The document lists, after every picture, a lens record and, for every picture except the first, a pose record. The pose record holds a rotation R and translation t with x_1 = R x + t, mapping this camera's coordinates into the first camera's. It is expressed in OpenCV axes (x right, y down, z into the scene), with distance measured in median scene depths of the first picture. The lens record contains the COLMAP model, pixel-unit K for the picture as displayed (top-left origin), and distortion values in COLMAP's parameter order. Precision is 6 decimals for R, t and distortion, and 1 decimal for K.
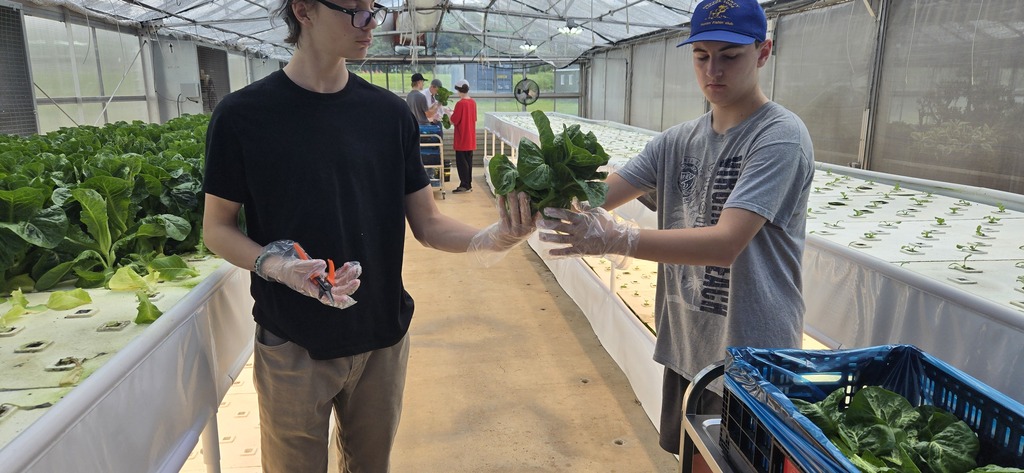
lens RADIAL K [[687.3, 0, 512.0], [0, 687.3, 236.5], [0, 0, 1]] dist [0.003137, -0.001907]
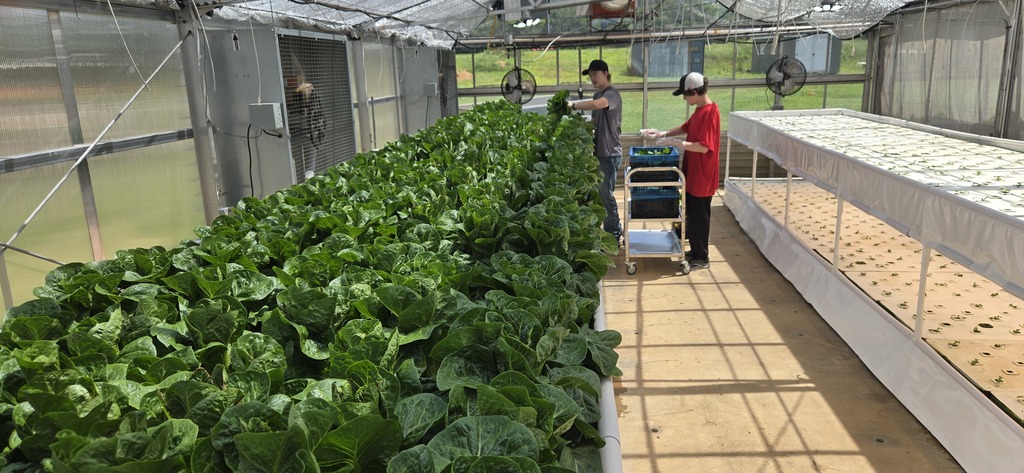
lens RADIAL K [[687.3, 0, 512.0], [0, 687.3, 236.5], [0, 0, 1]] dist [0.003137, -0.001907]
pose [[0.966829, 0.024228, -0.254273, -0.079487], [-0.015370, 0.999206, 0.036765, -0.093998], [0.254962, -0.031637, 0.966433, 0.344390]]
